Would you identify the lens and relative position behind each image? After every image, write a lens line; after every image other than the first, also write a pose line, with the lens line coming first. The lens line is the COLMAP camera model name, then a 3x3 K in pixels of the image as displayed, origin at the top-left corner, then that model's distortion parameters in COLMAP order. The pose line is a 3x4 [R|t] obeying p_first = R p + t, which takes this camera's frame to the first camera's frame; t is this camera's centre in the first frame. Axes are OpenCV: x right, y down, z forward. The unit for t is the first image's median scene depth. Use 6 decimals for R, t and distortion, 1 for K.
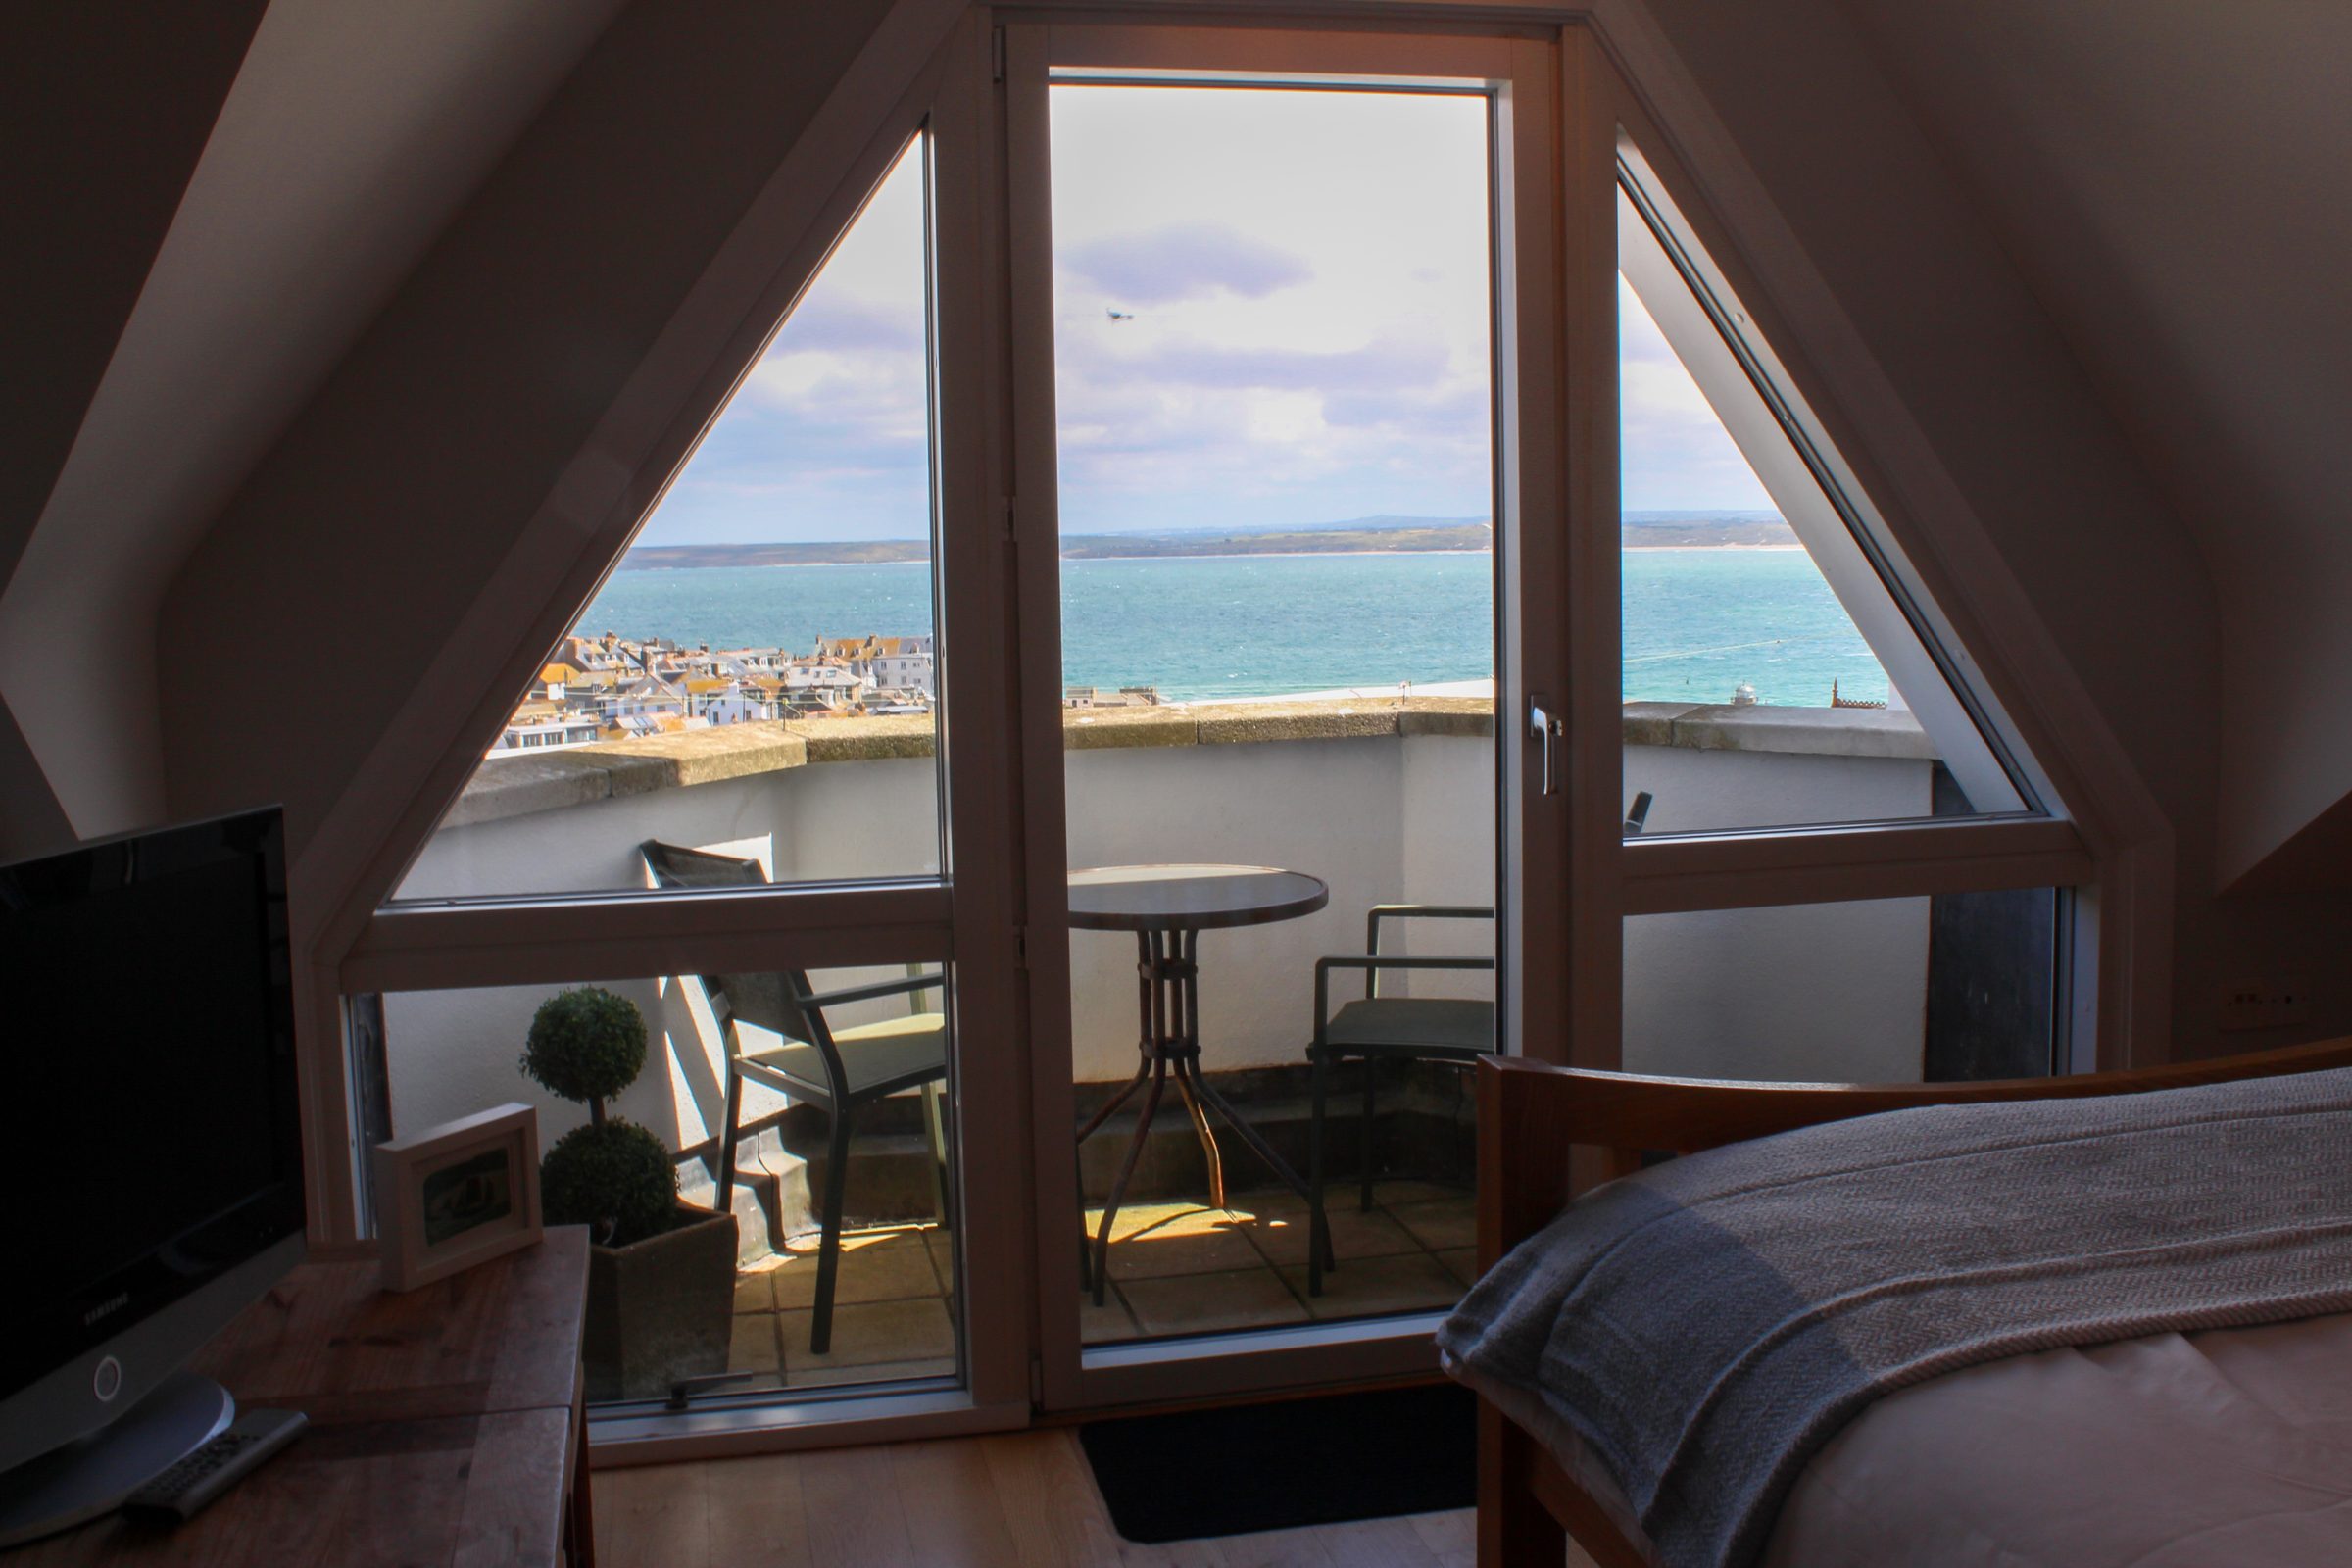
lens RADIAL K [[2157.0, 0, 1173.0], [0, 2157.0, 739.2], [0, 0, 1]] dist [-0.135811, 0.147203]
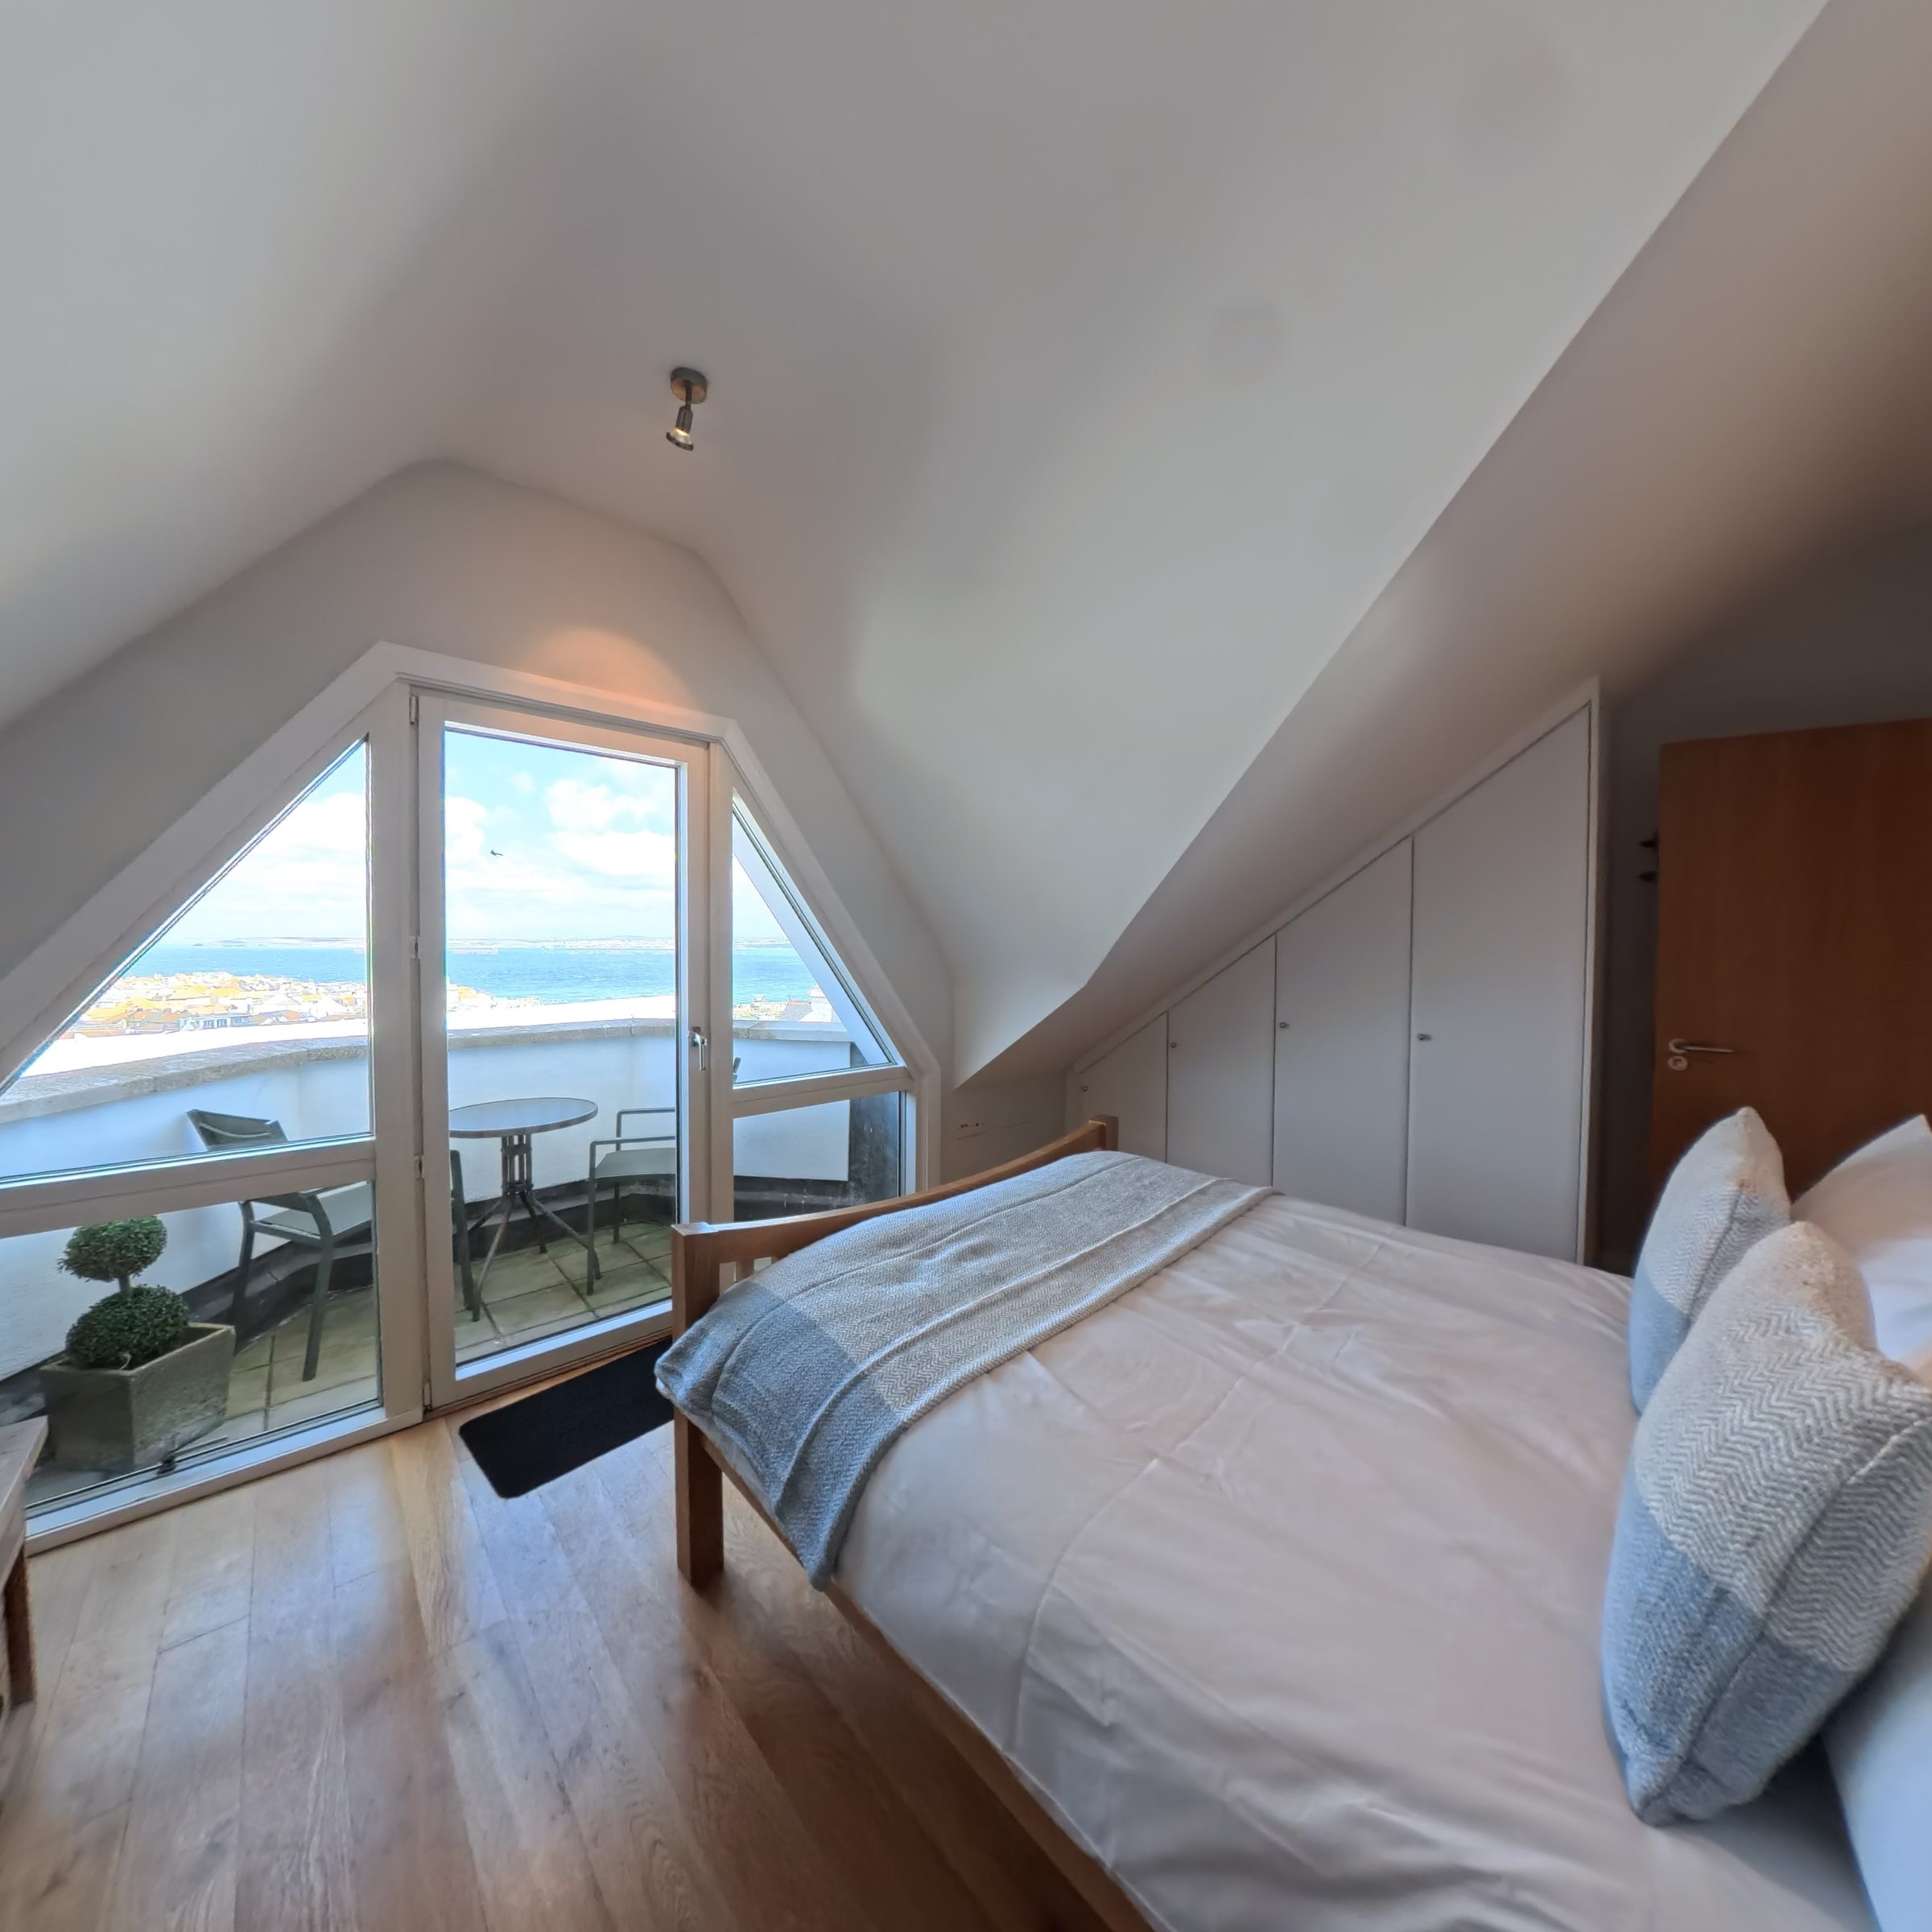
lens RADIAL K [[726.3, 0, 941.9], [0, 726.3, 967.0], [0, 0, 1]] dist [0.001296, -0.003707]
pose [[0.873629, 0.010898, 0.486471, 0.018150], [0.020979, 0.997976, -0.060032, -0.032053], [-0.486140, 0.062651, 0.871632, 0.178153]]
